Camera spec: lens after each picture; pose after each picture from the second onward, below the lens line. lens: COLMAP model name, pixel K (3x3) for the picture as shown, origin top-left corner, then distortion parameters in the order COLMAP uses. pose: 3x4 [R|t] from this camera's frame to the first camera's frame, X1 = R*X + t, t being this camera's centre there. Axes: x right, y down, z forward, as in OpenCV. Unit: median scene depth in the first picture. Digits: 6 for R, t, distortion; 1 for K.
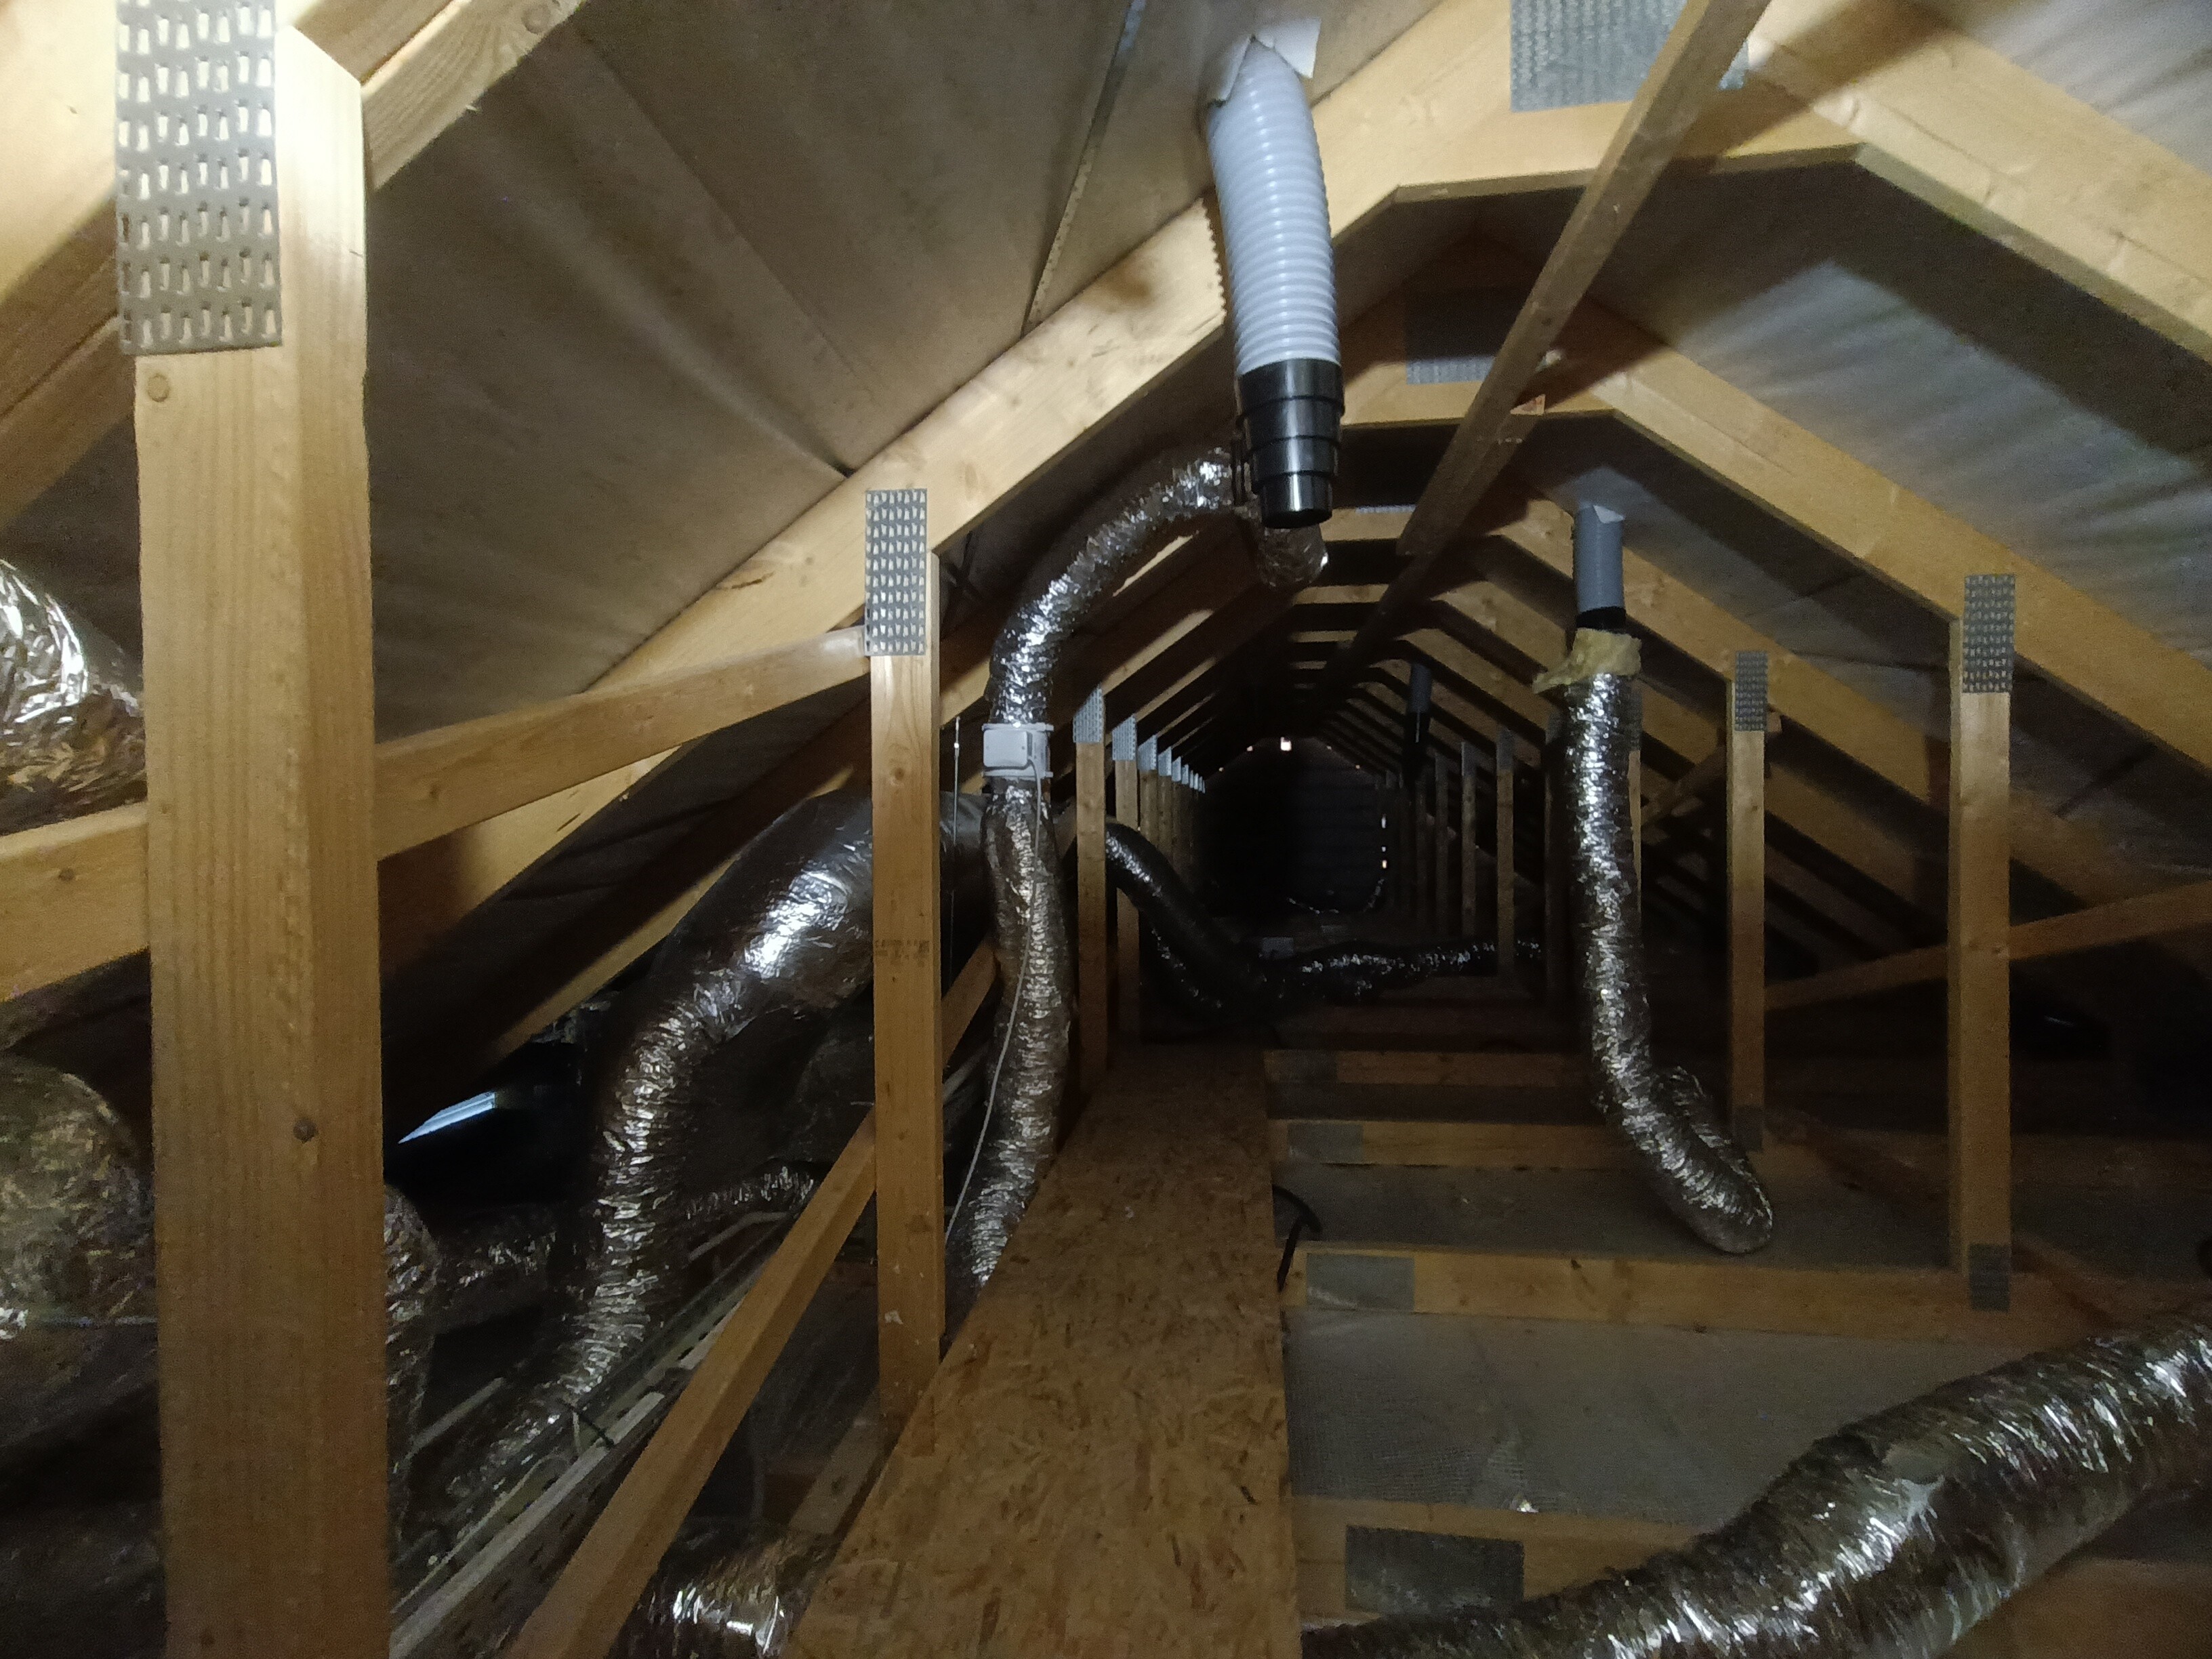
lens RADIAL K [[1002.6, 0, 1114.3], [0, 1002.6, 827.8], [0, 0, 1]] dist [-0.017018, 0.008716]
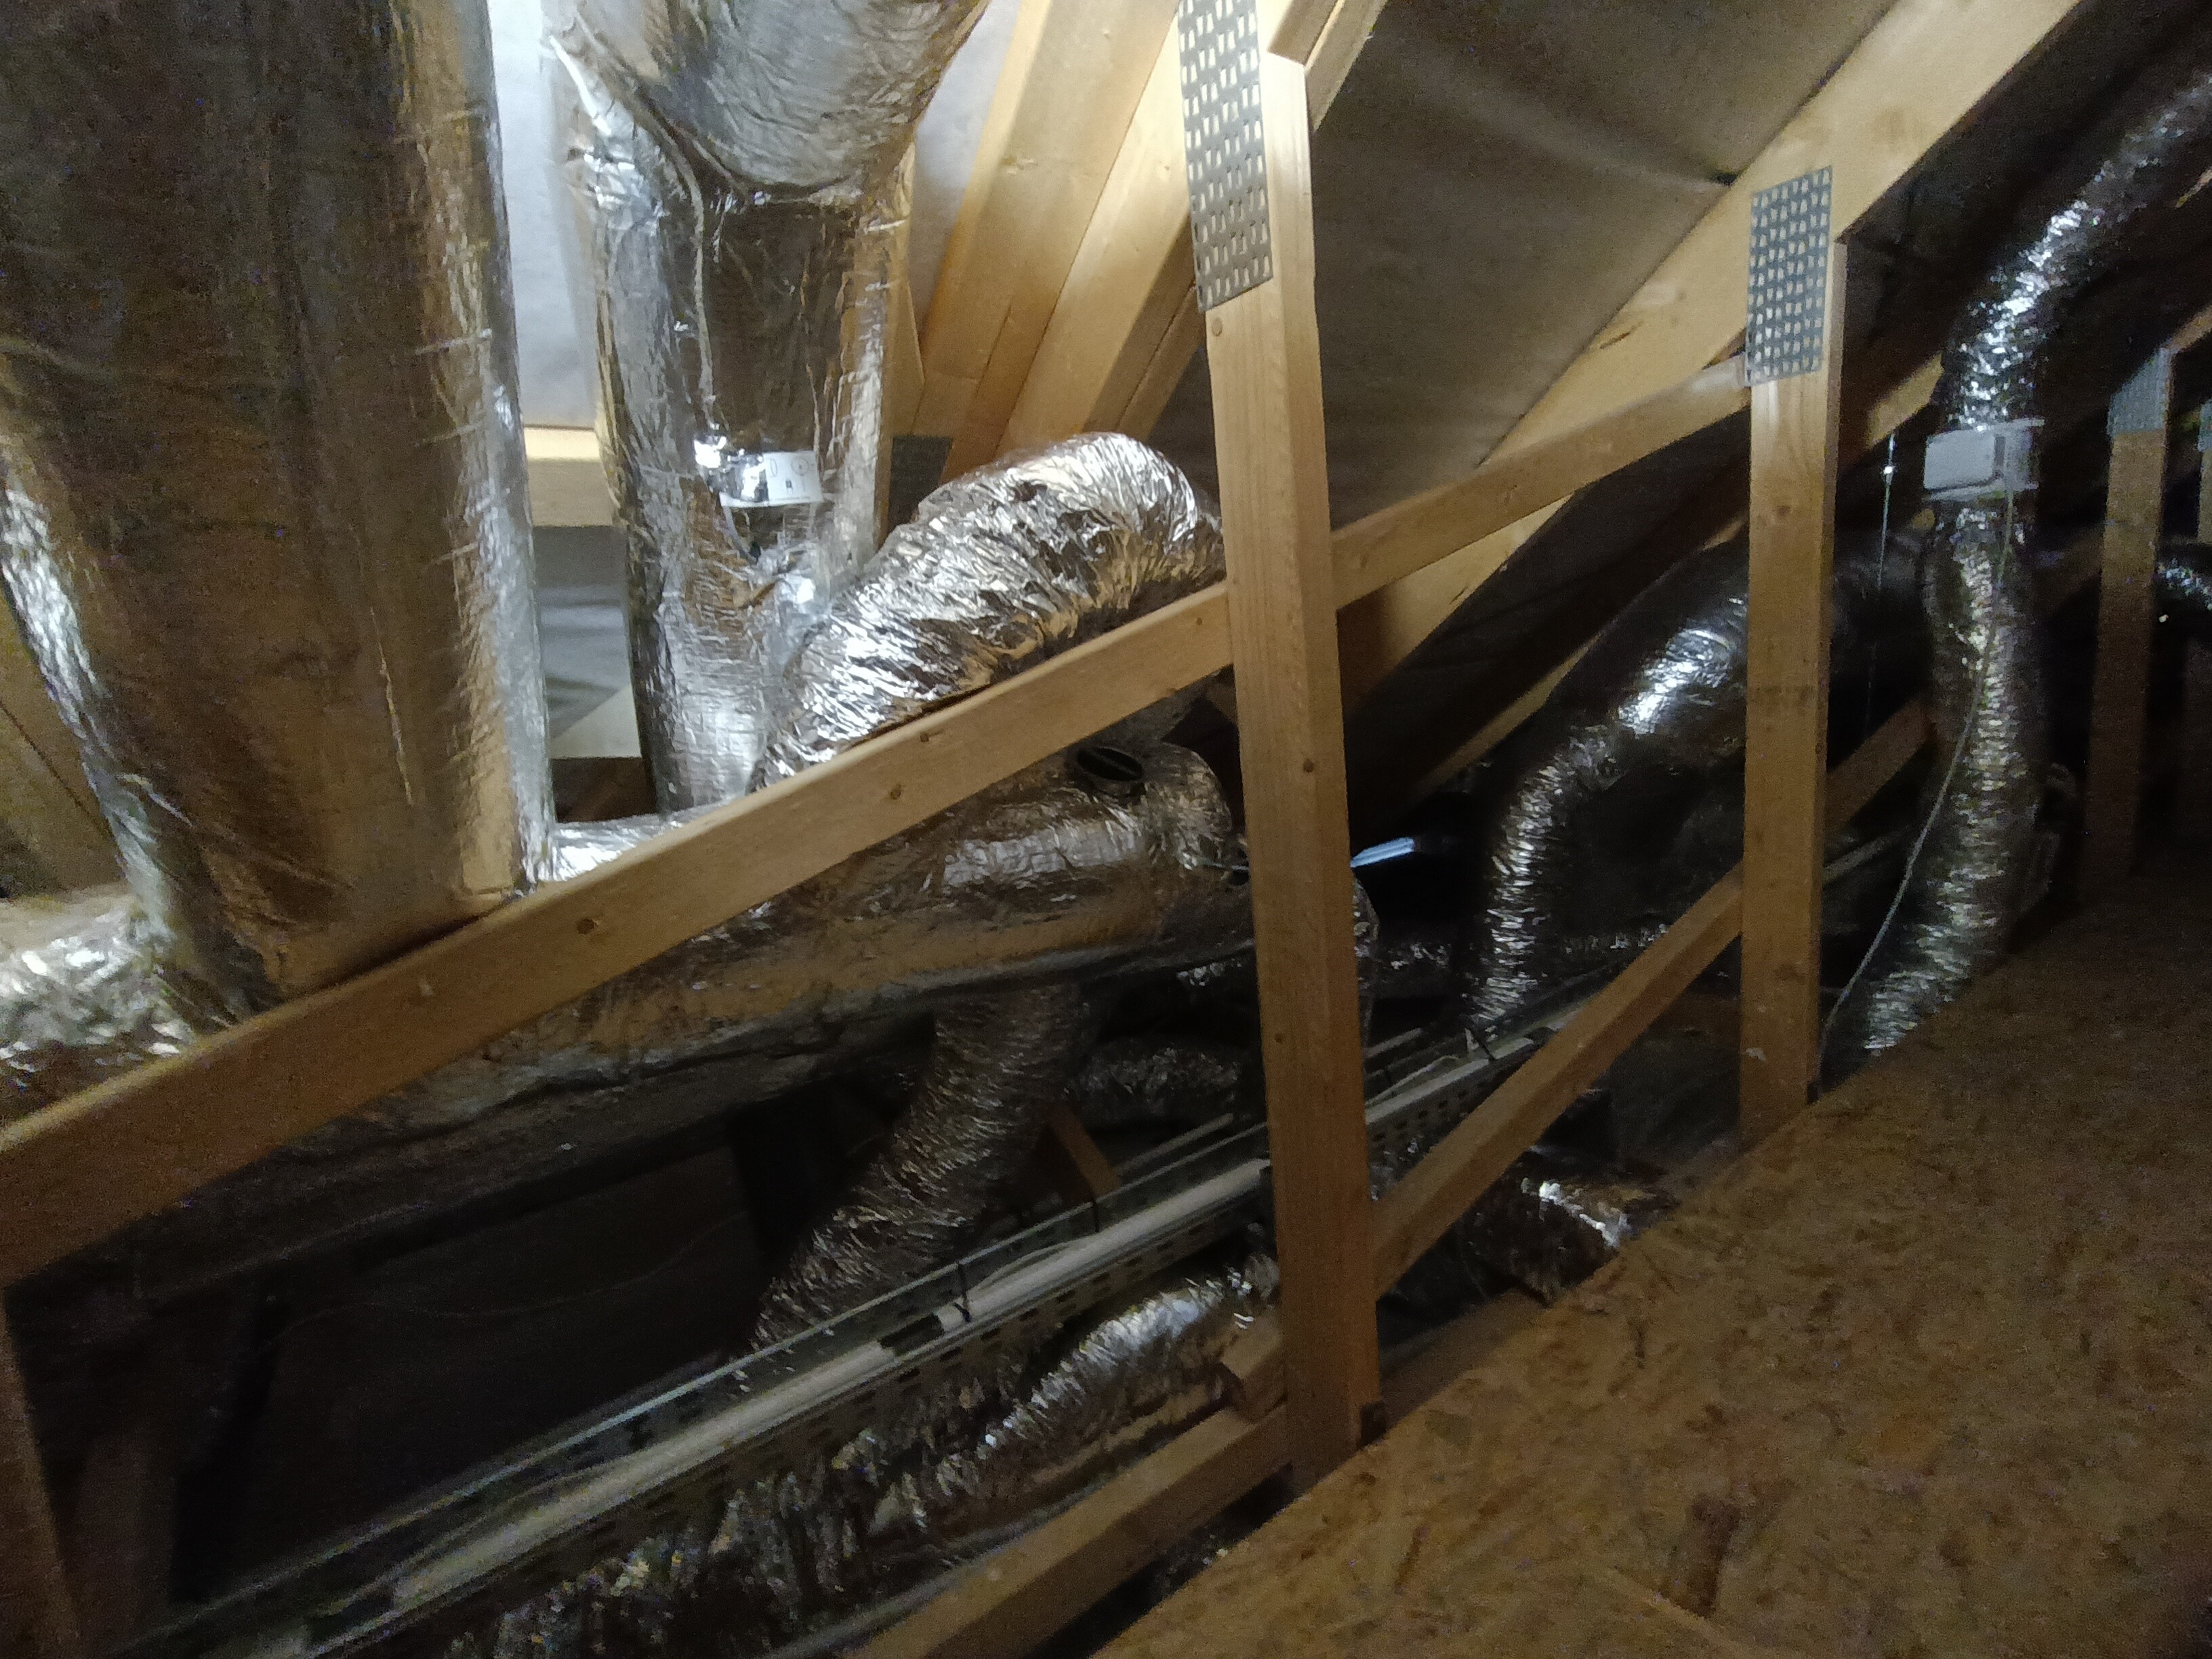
lens RADIAL K [[1002.6, 0, 1114.3], [0, 1002.6, 827.8], [0, 0, 1]] dist [-0.017018, 0.008716]
pose [[0.667705, 0.076785, -0.740455, 0.074693], [0.079002, 0.981740, 0.173047, 0.025900], [0.740222, -0.174042, 0.649447, -0.115817]]
